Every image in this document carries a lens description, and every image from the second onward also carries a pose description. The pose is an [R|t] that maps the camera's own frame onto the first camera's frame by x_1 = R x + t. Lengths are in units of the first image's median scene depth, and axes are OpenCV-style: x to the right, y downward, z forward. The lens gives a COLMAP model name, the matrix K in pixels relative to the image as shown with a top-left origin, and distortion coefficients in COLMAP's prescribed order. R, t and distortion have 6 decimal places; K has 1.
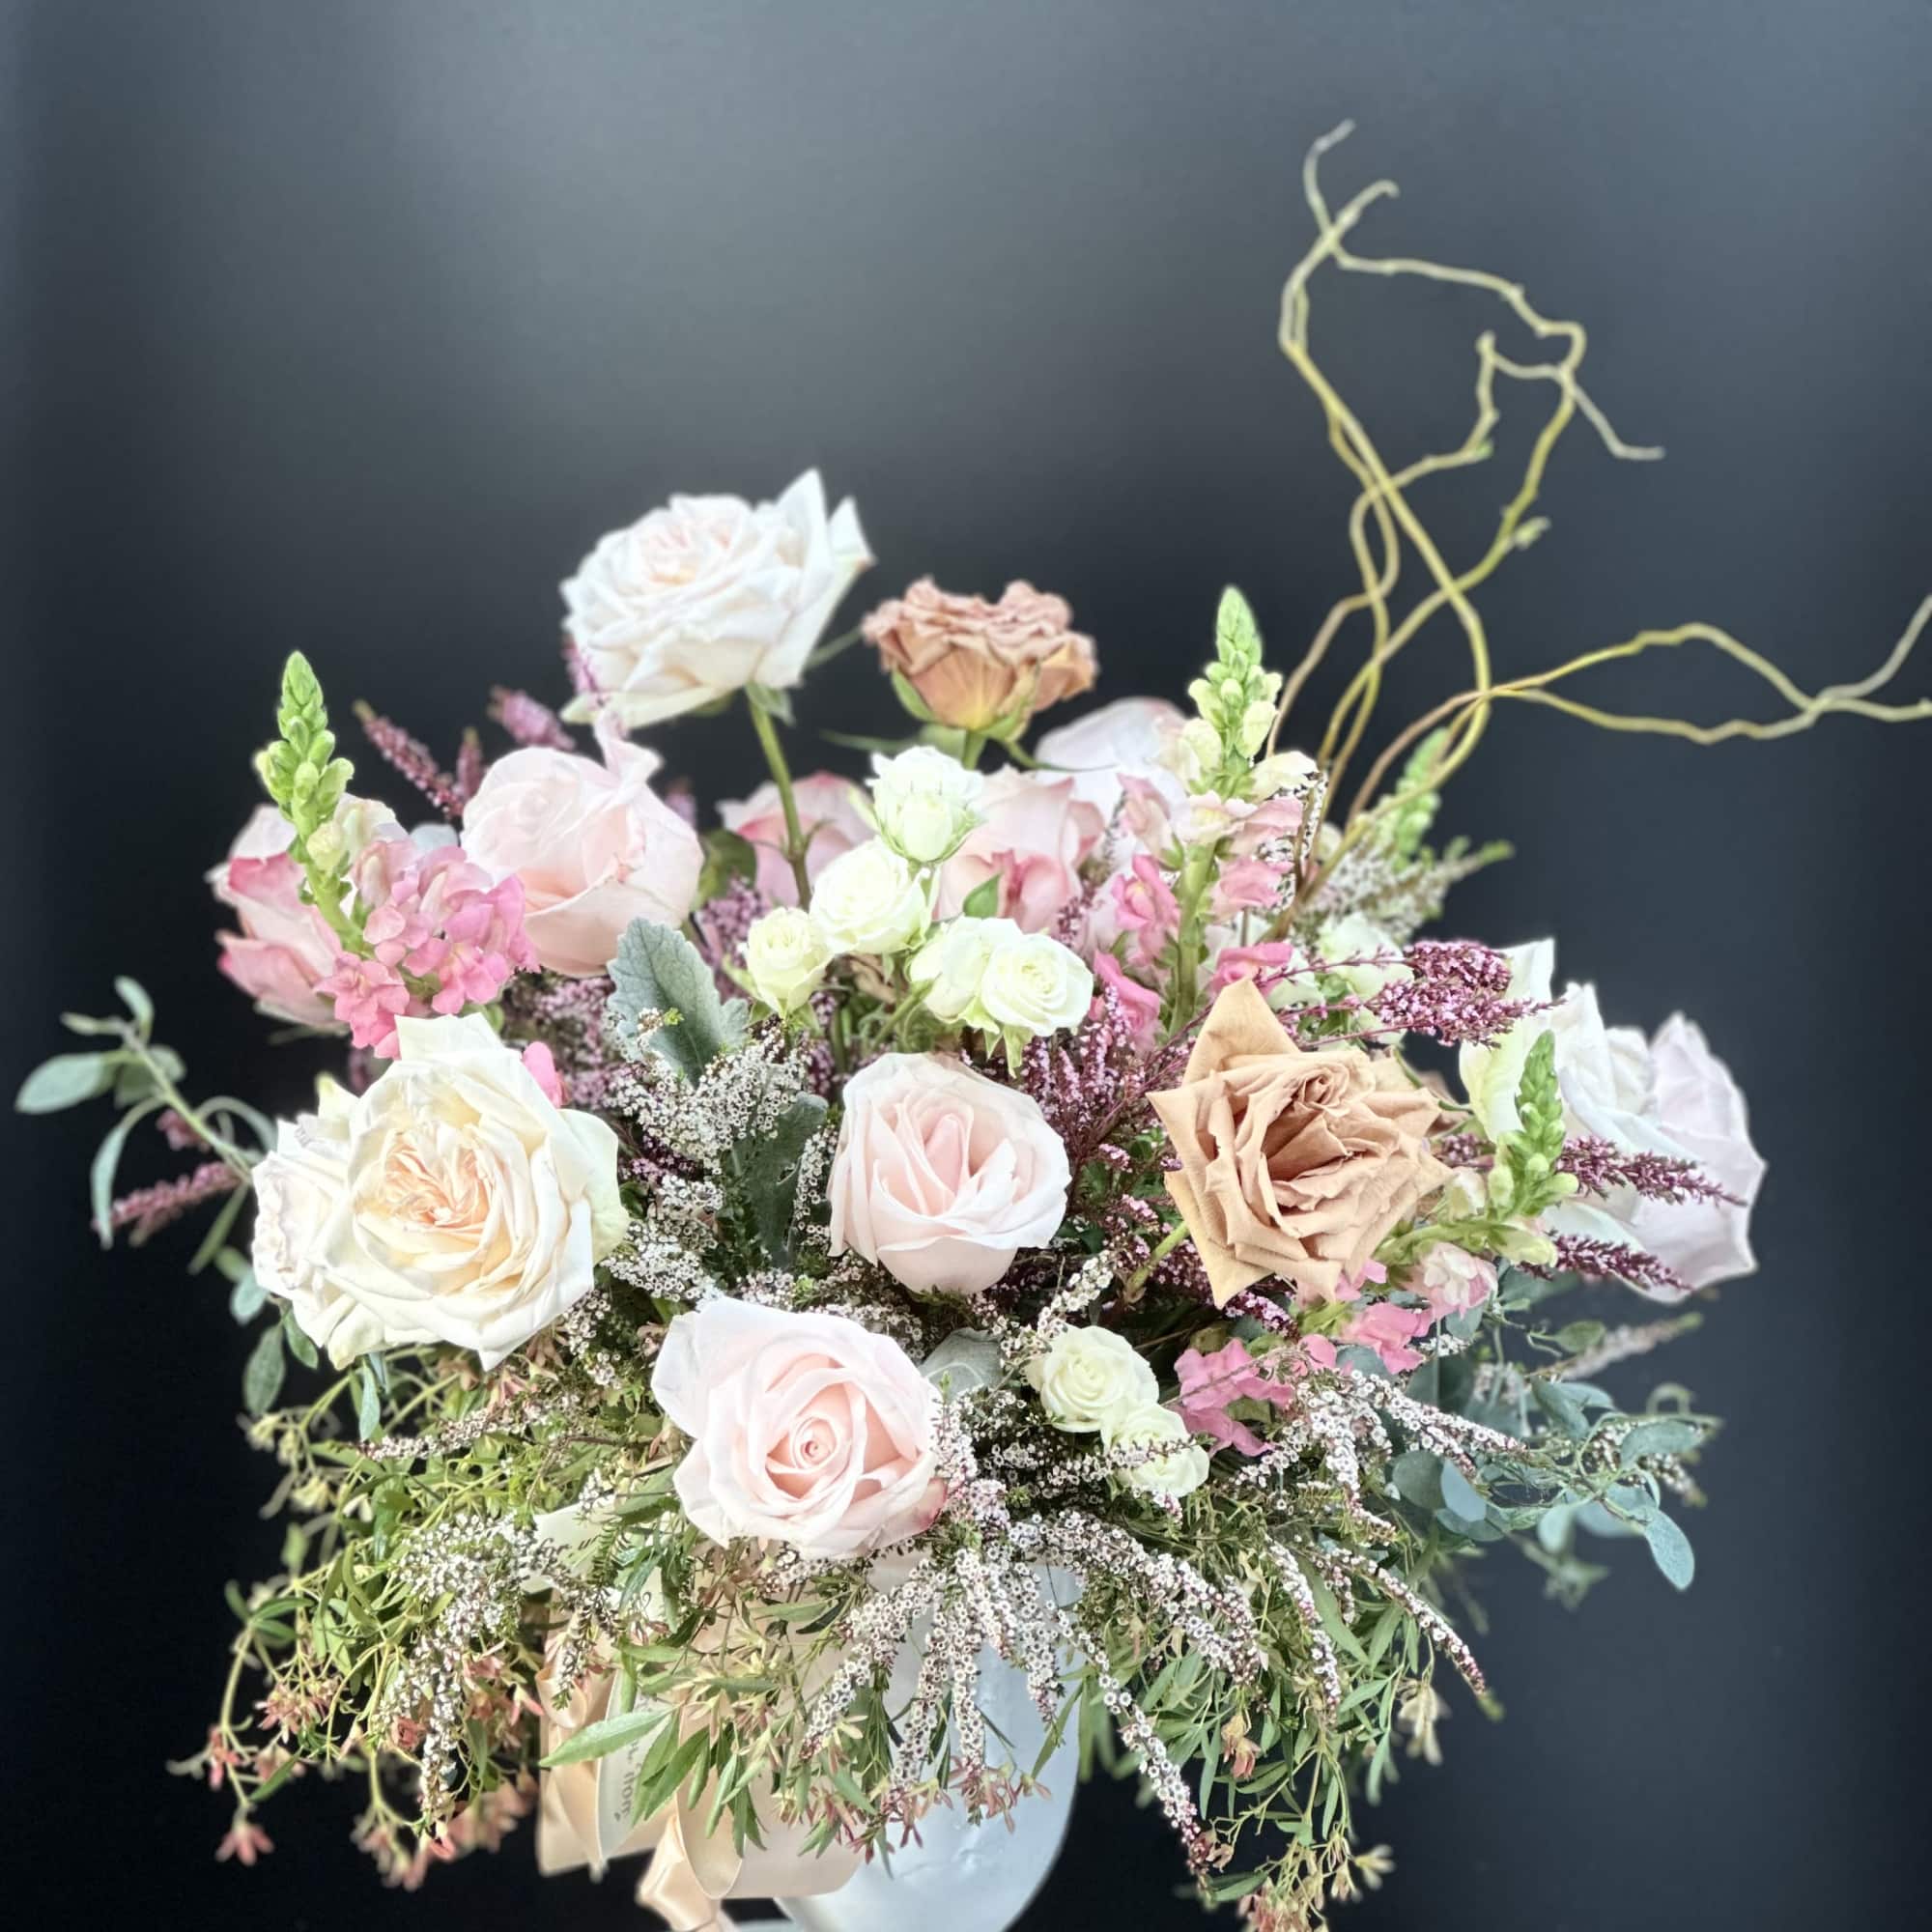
lens RADIAL K [[5999.2, 0, 885.9], [0, 5999.2, 963.4], [0, 0, 1]] dist [-0.223280, 5.138210]
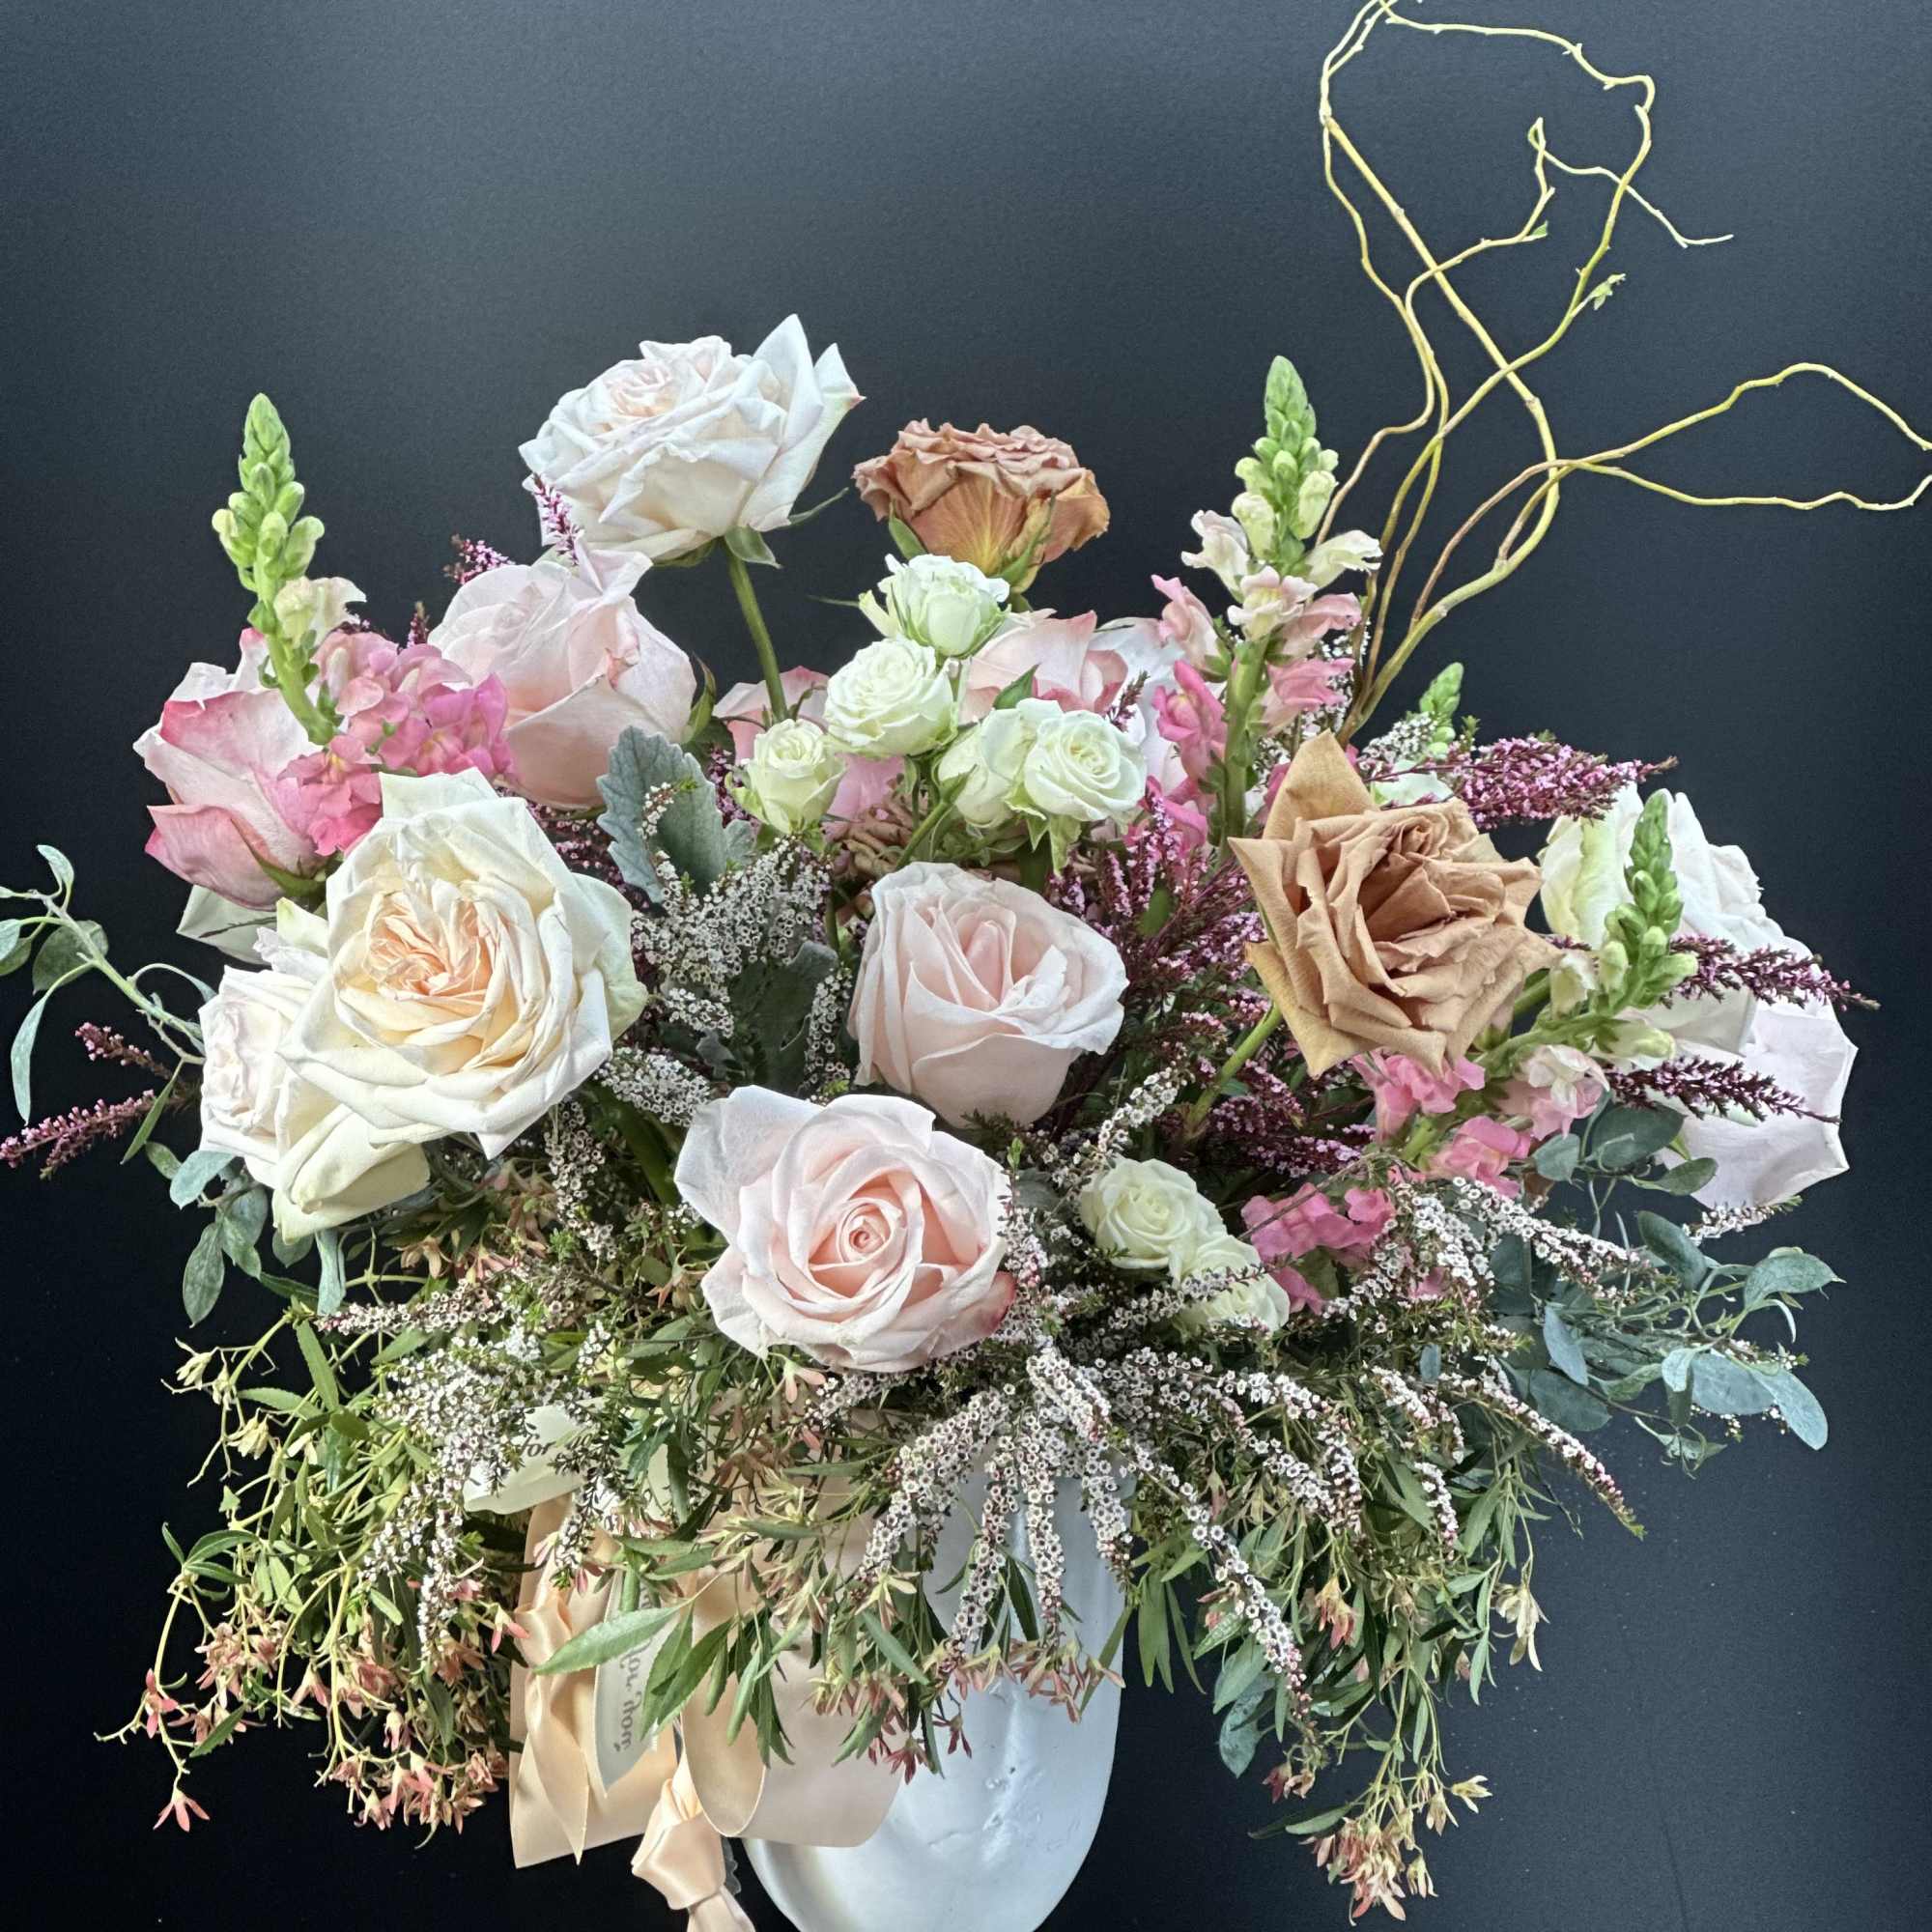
lens RADIAL K [[5999.2, 0, 885.9], [0, 5999.2, 963.4], [0, 0, 1]] dist [-0.223280, 5.138210]
pose [[0.998201, -0.010641, 0.059000, -0.057393], [0.019061, 0.989387, -0.144047, 0.159693], [-0.056841, 0.144913, 0.987810, 0.117824]]
